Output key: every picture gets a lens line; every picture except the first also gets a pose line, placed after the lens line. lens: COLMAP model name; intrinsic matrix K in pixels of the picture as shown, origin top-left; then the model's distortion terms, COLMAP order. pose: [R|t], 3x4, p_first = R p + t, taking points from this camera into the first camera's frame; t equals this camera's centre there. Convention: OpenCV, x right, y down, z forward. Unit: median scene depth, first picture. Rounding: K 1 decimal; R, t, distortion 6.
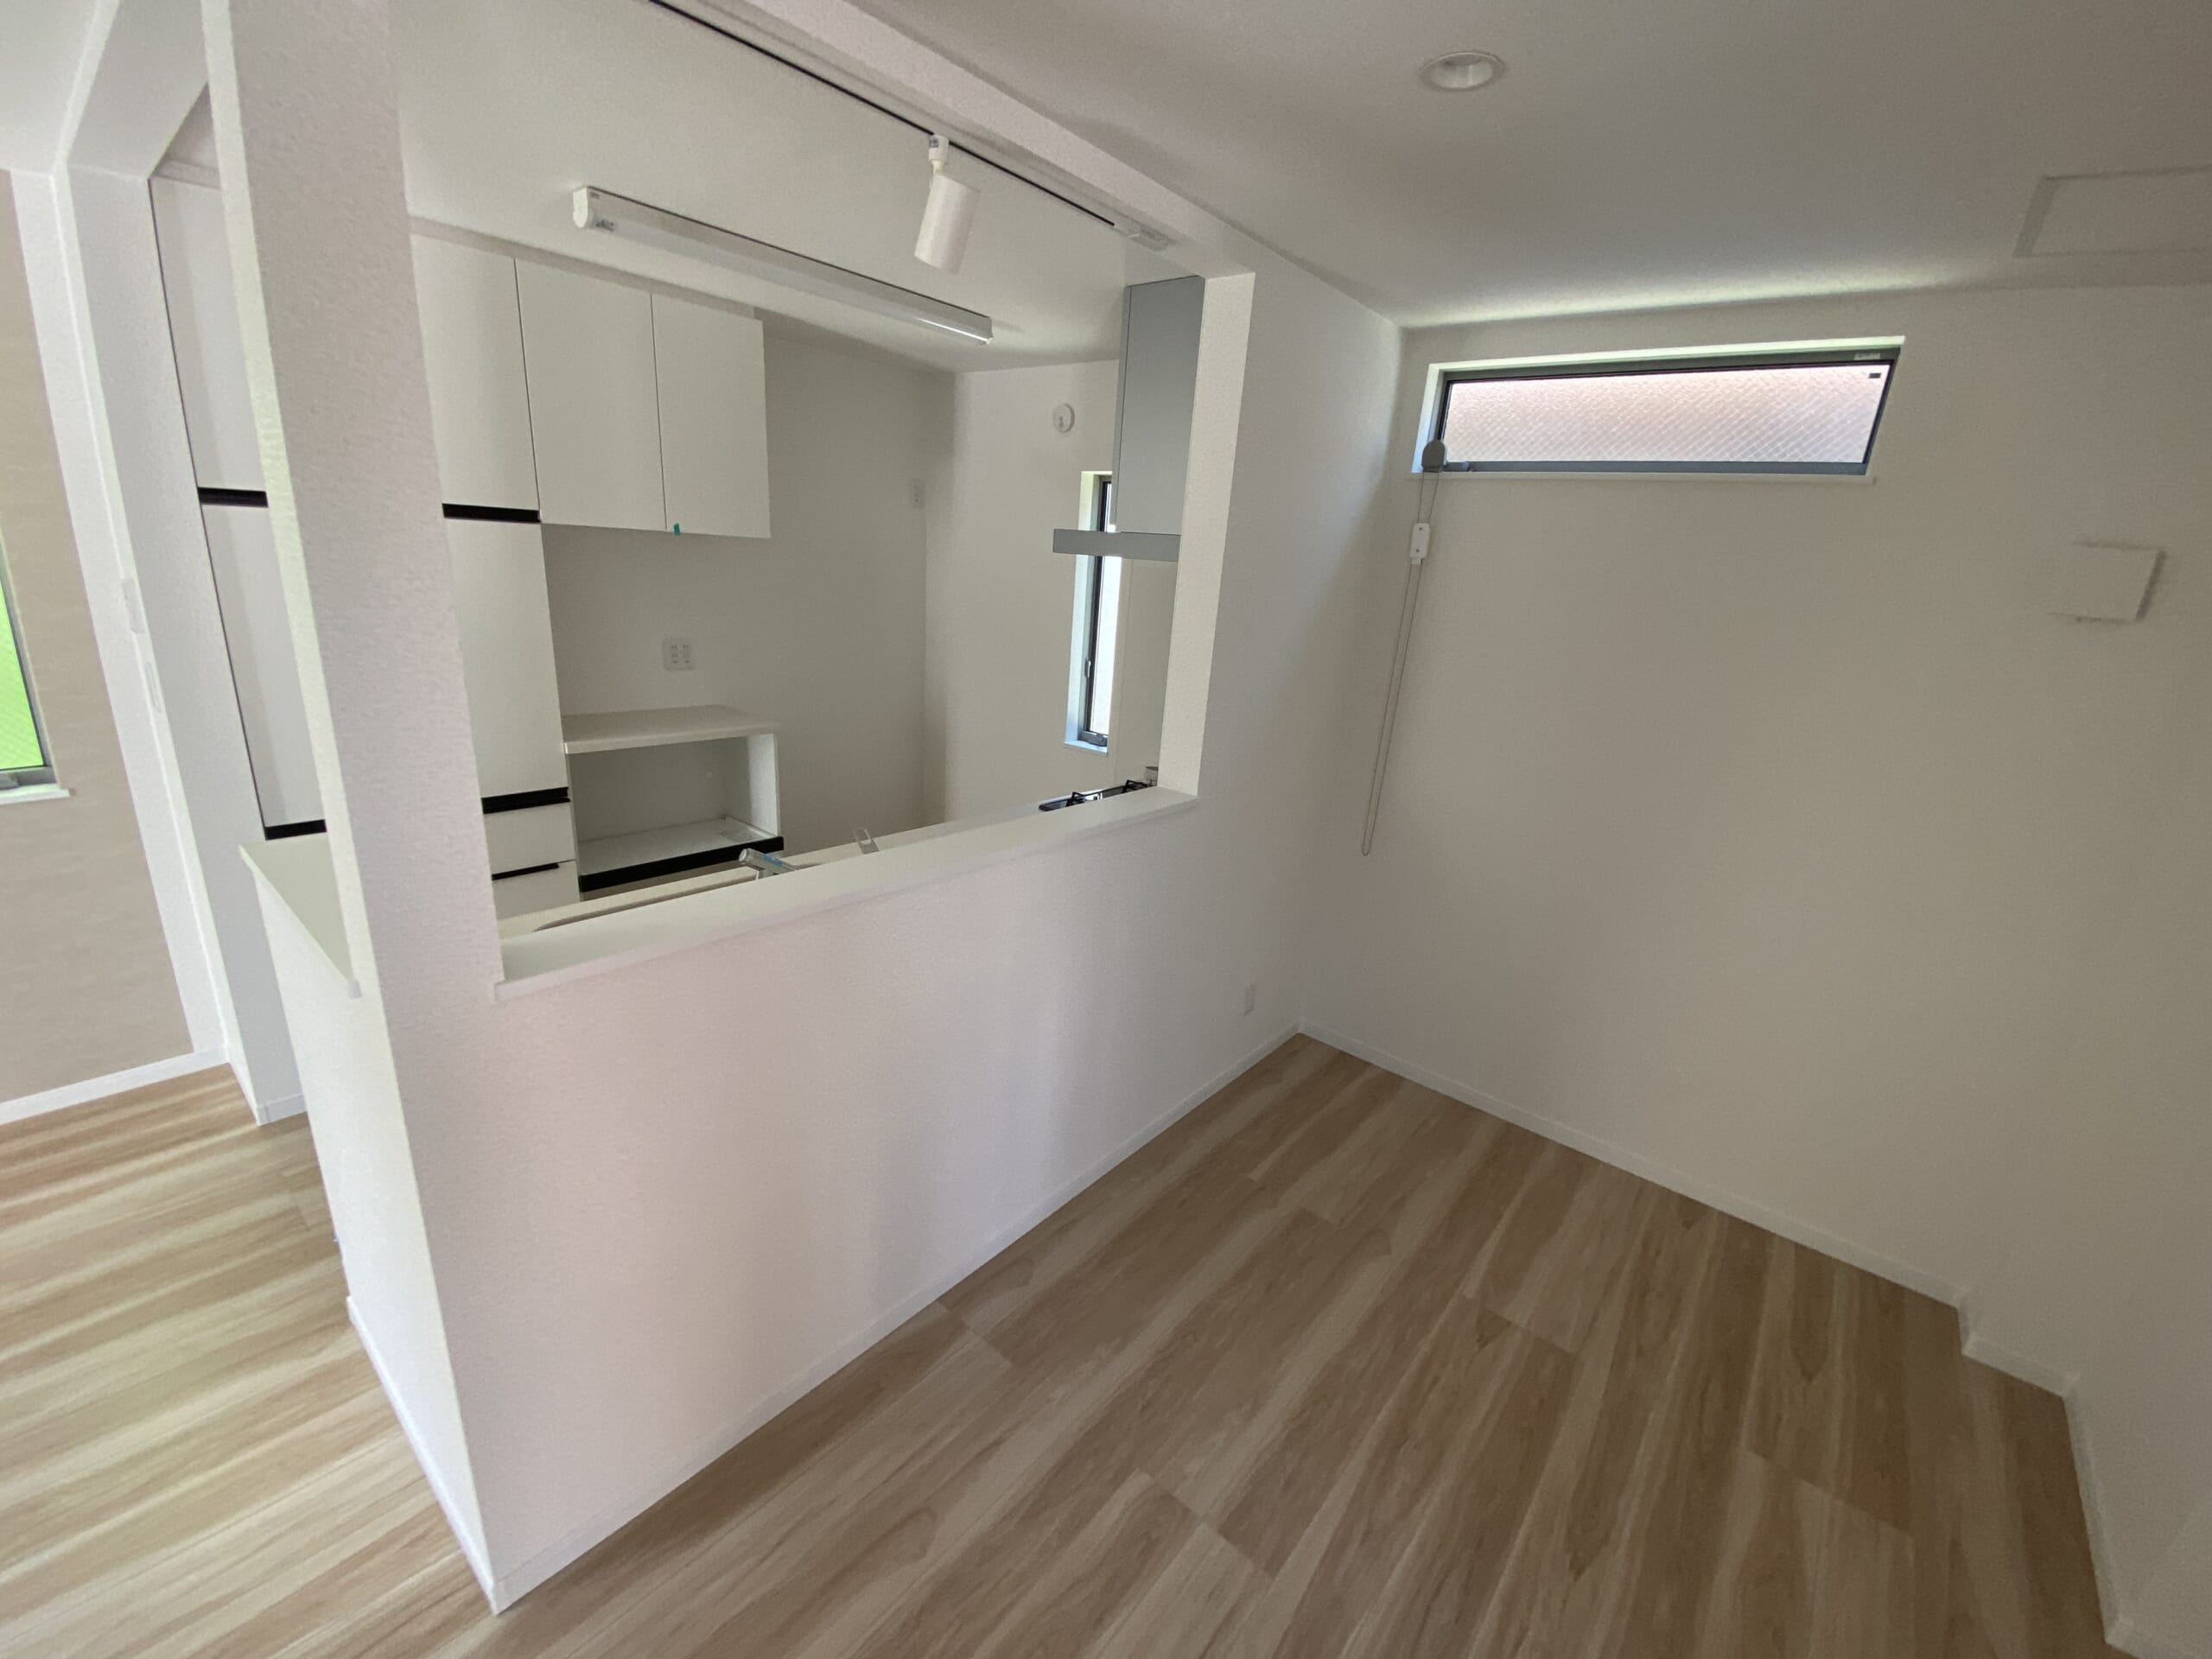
lens RADIAL K [[903.9, 0, 1103.8], [0, 903.9, 838.9], [0, 0, 1]] dist [0.011233, -0.015978]
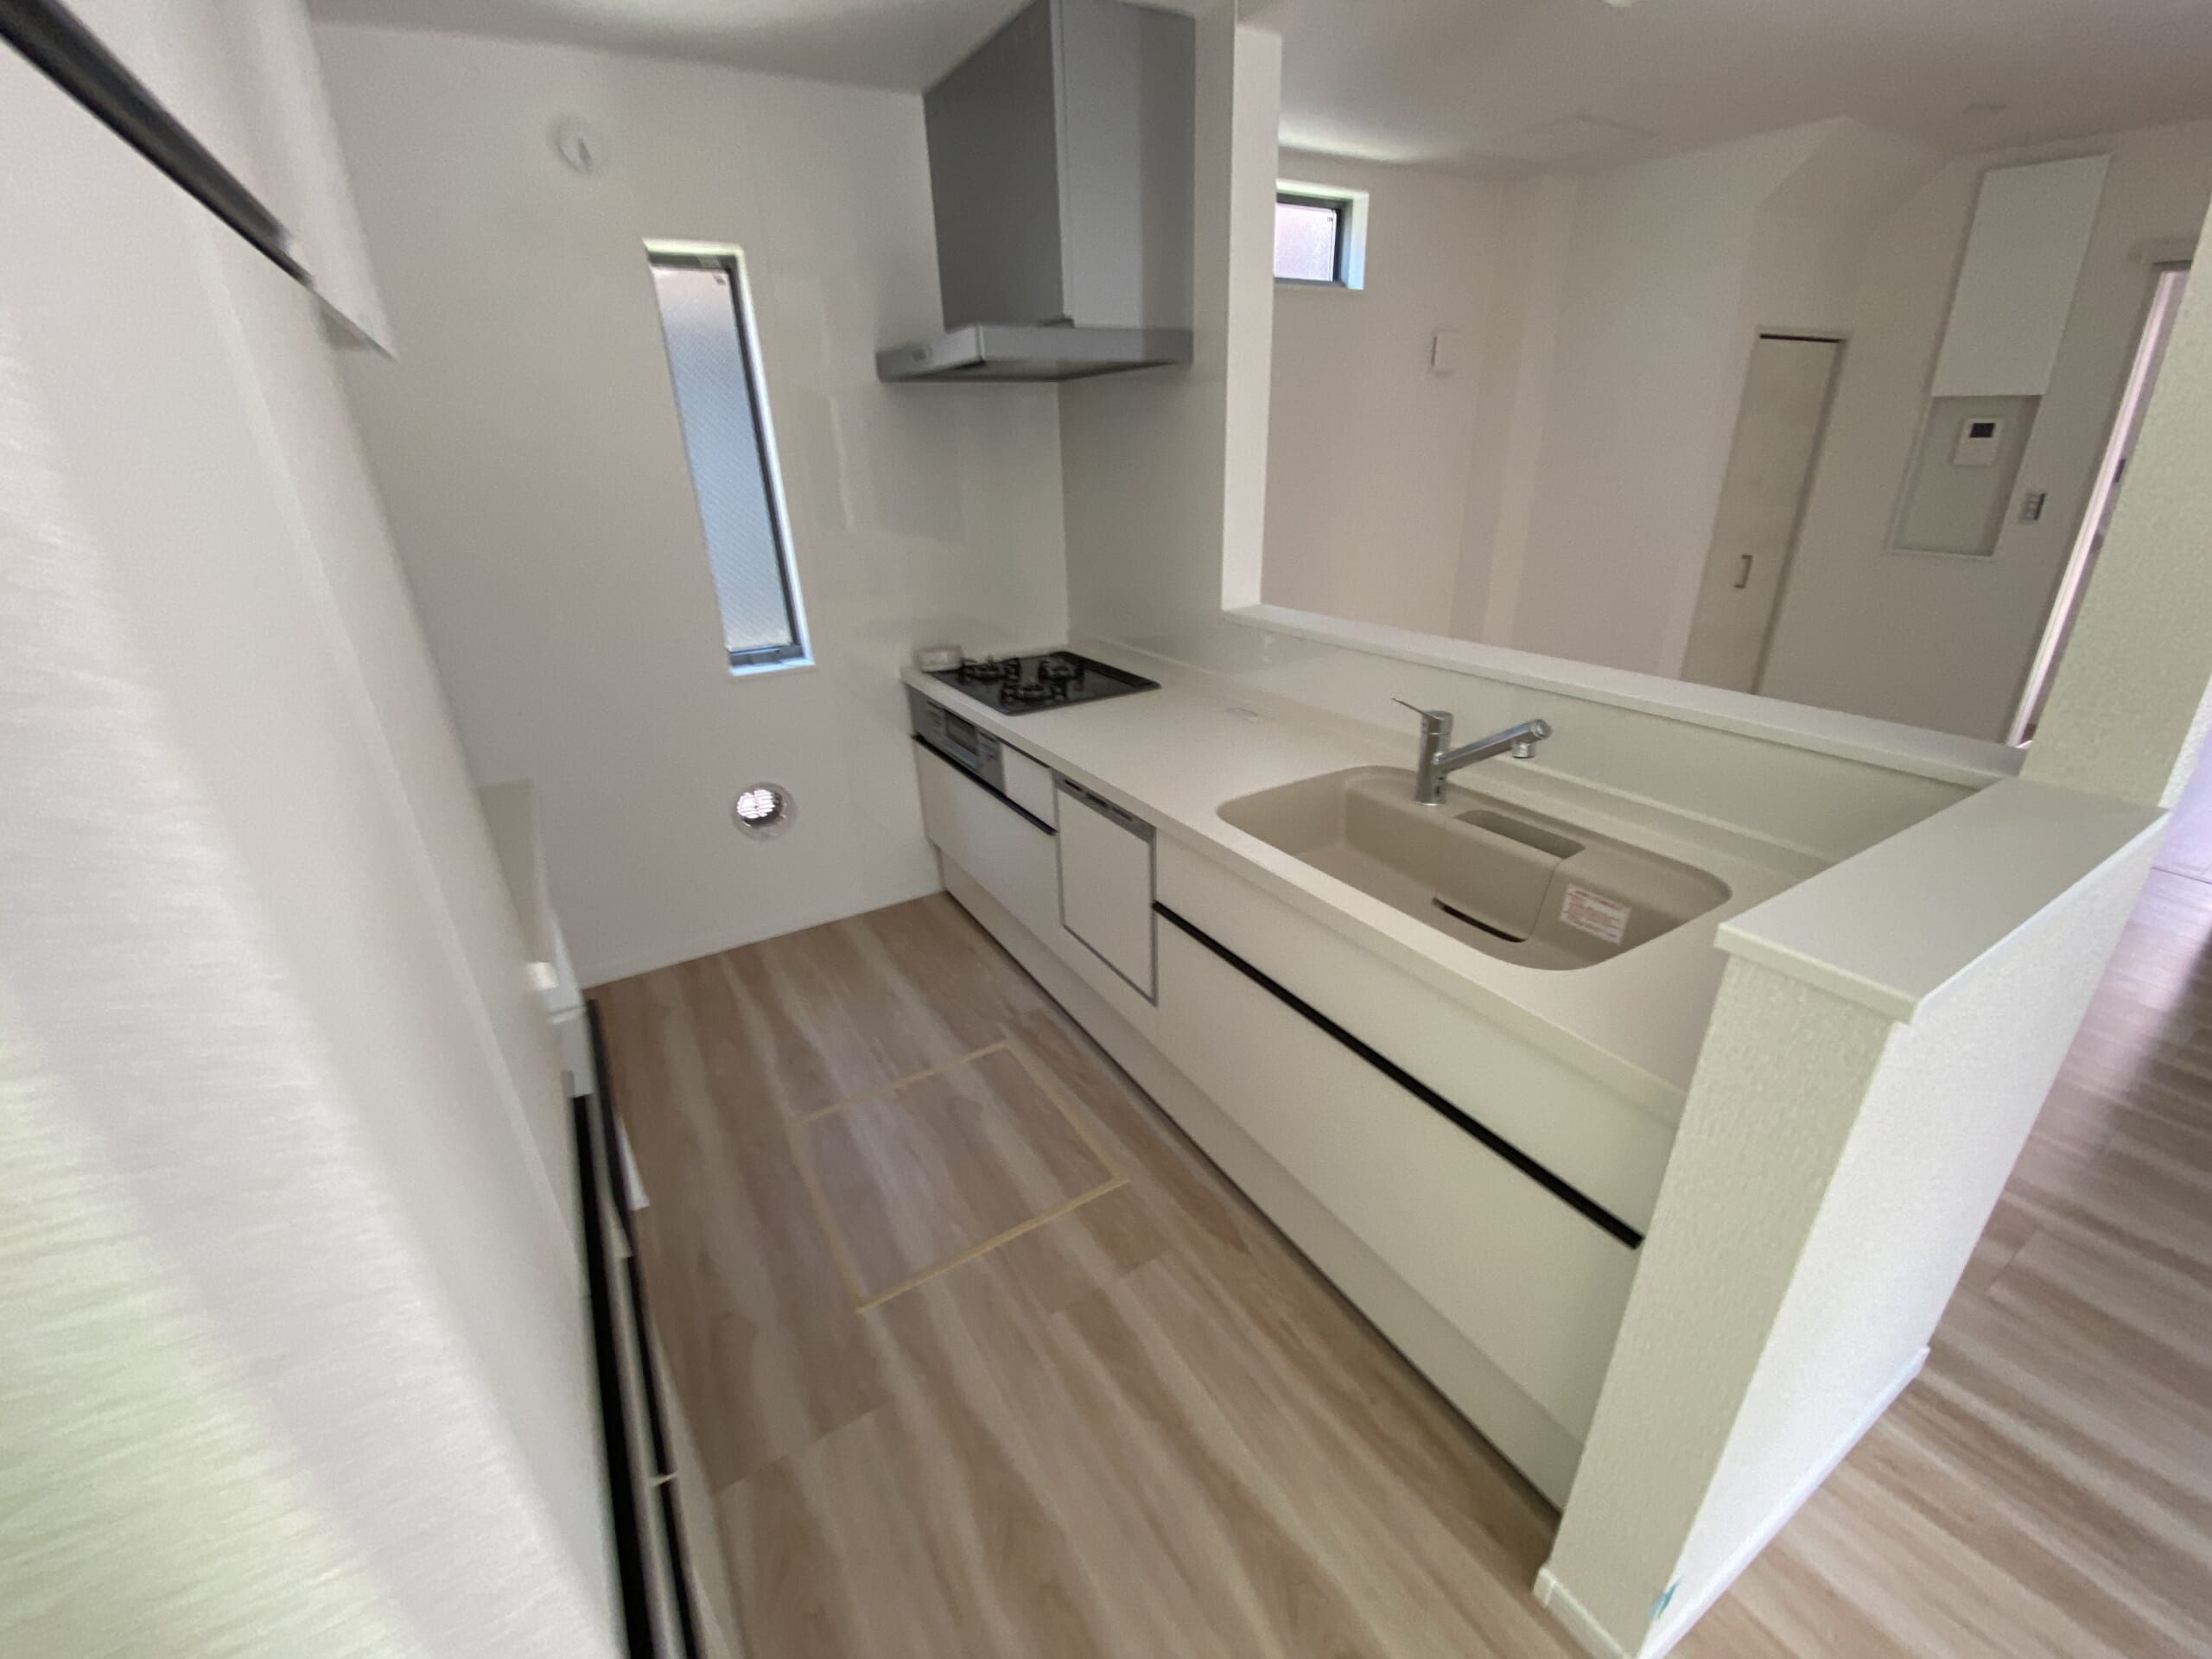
lens RADIAL K [[891.9, 0, 1110.3], [0, 891.9, 839.9], [0, 0, 1]] dist [0.032419, -0.027765]
pose [[0.327696, -0.457095, 0.826849, -0.896776], [0.328930, 0.875618, 0.353693, -0.223556], [-0.885675, 0.156071, 0.437288, 0.726952]]
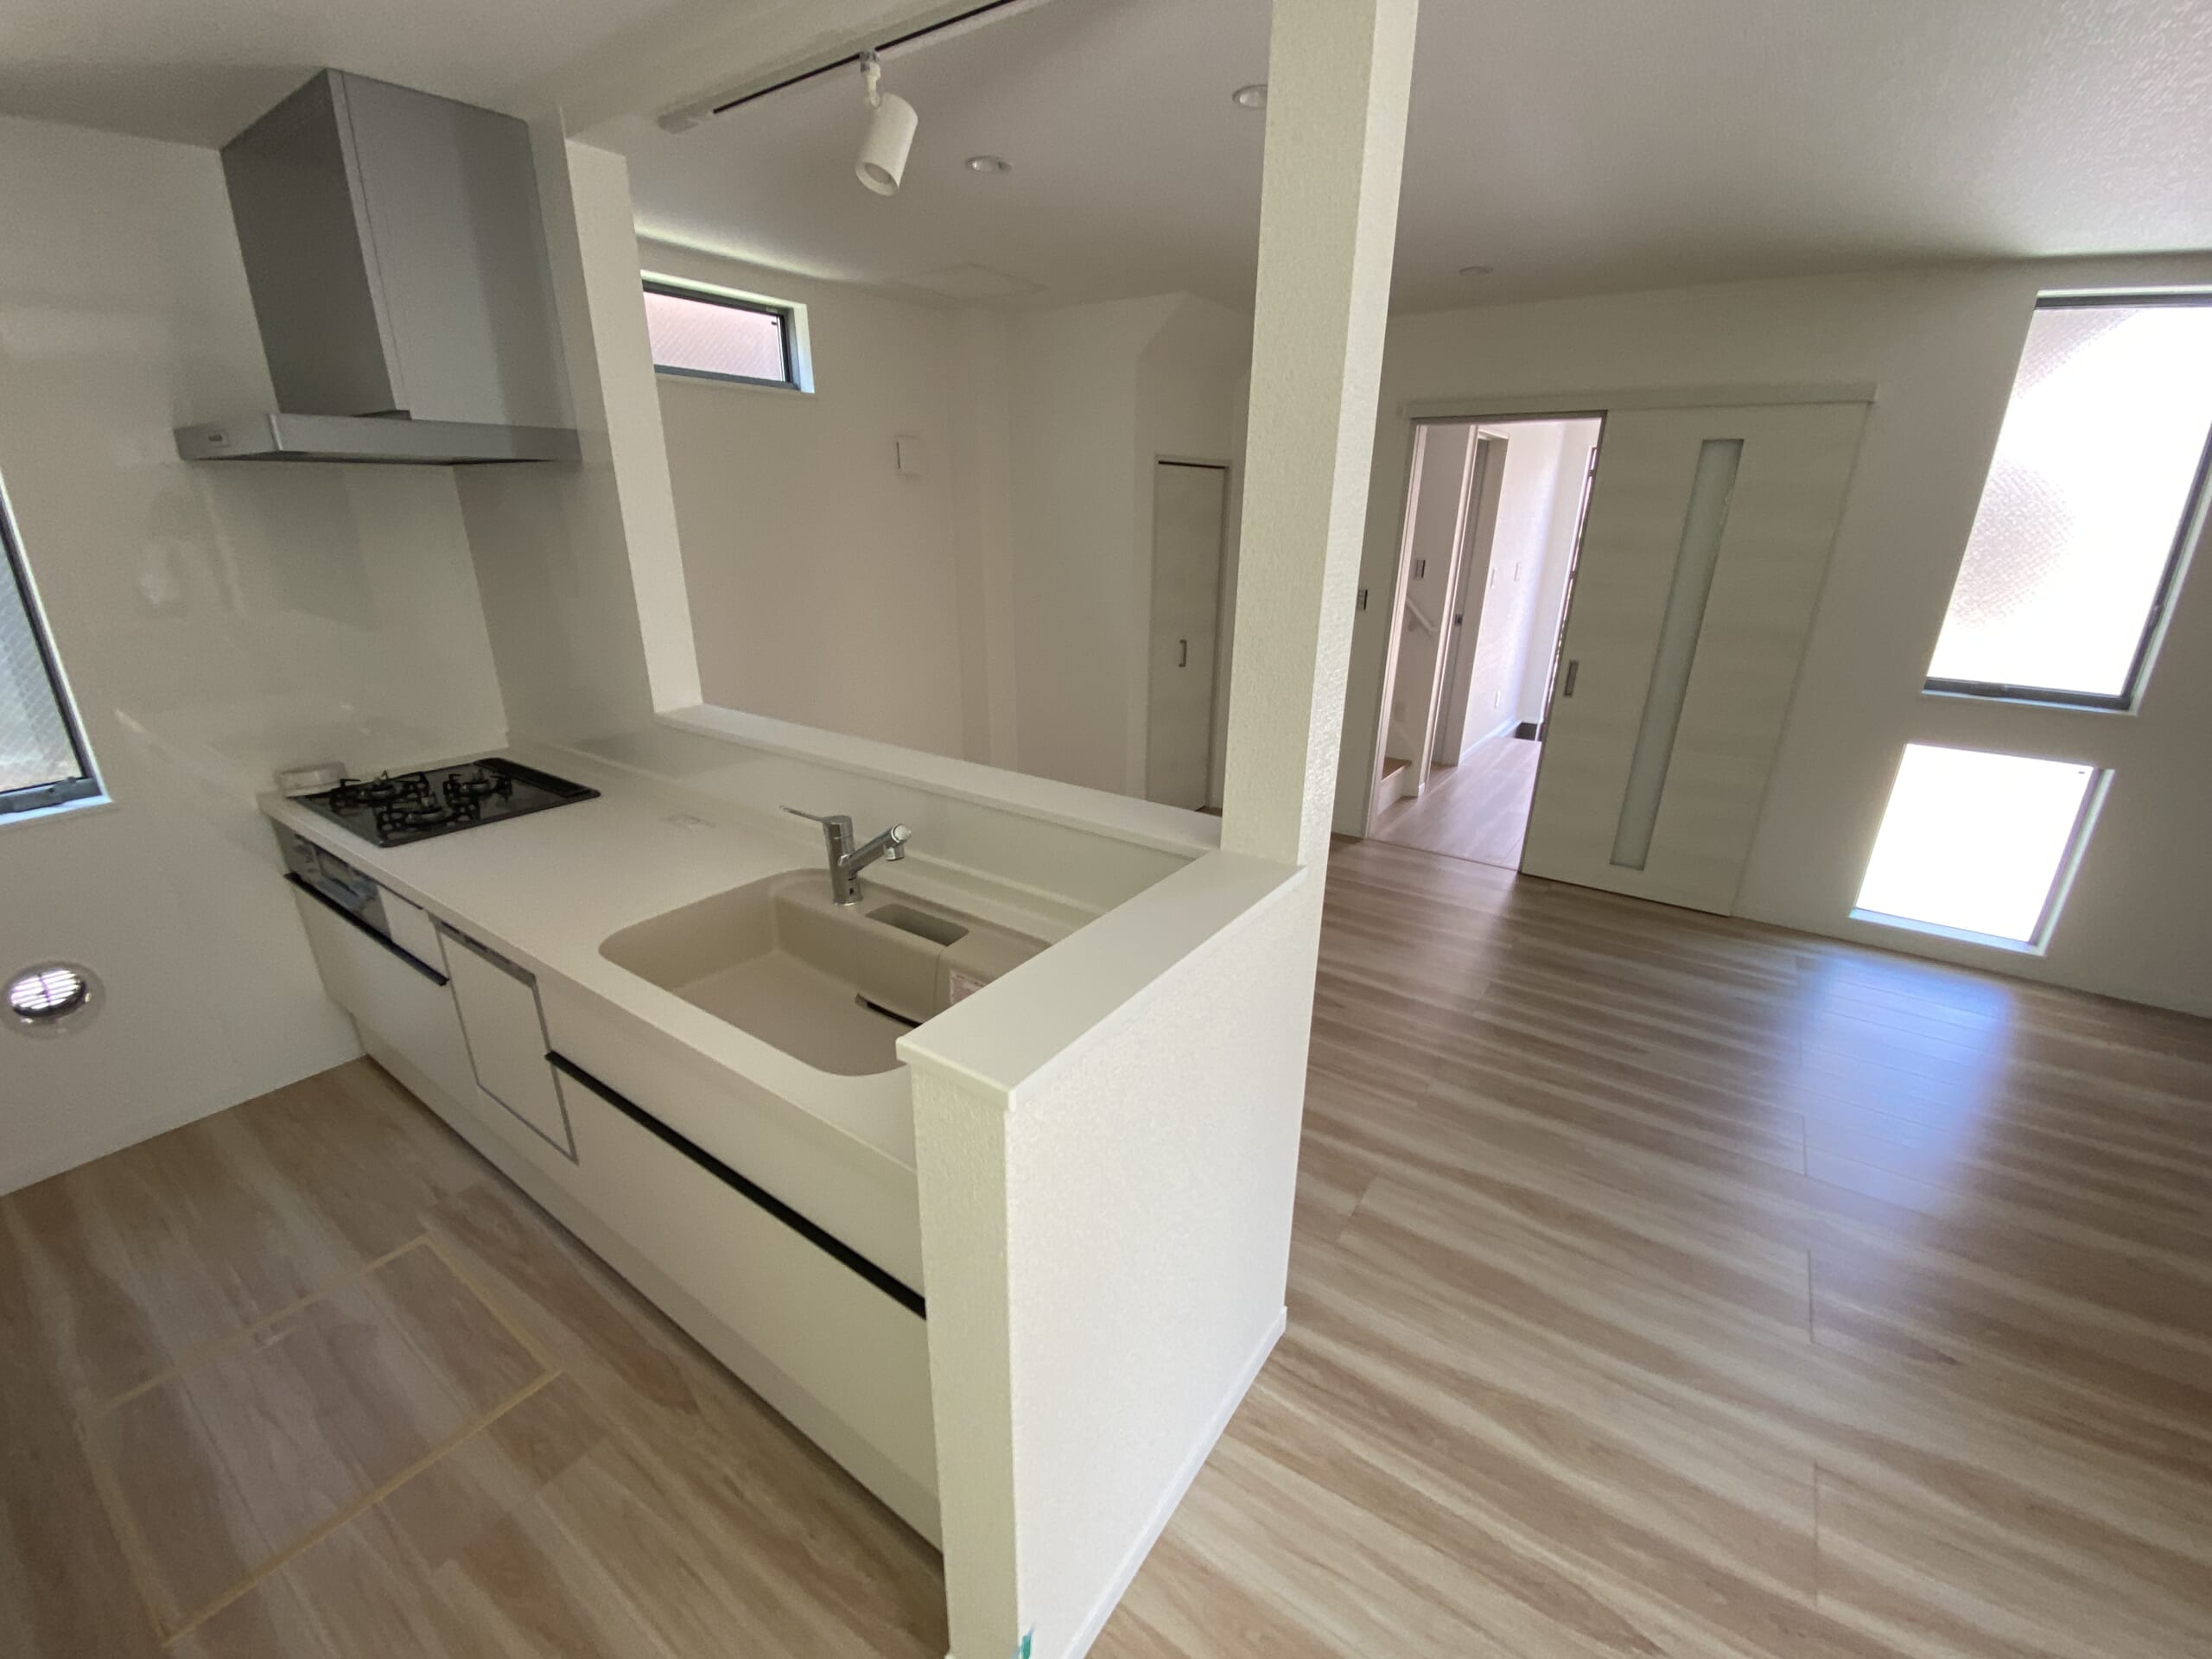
lens RADIAL K [[903.9, 0, 1103.8], [0, 903.9, 838.9], [0, 0, 1]] dist [0.011233, -0.015978]
pose [[-0.081193, -0.411931, 0.907591, -0.875291], [0.274456, 0.866153, 0.417676, -0.209141], [-0.958166, 0.283006, 0.042731, 0.558731]]
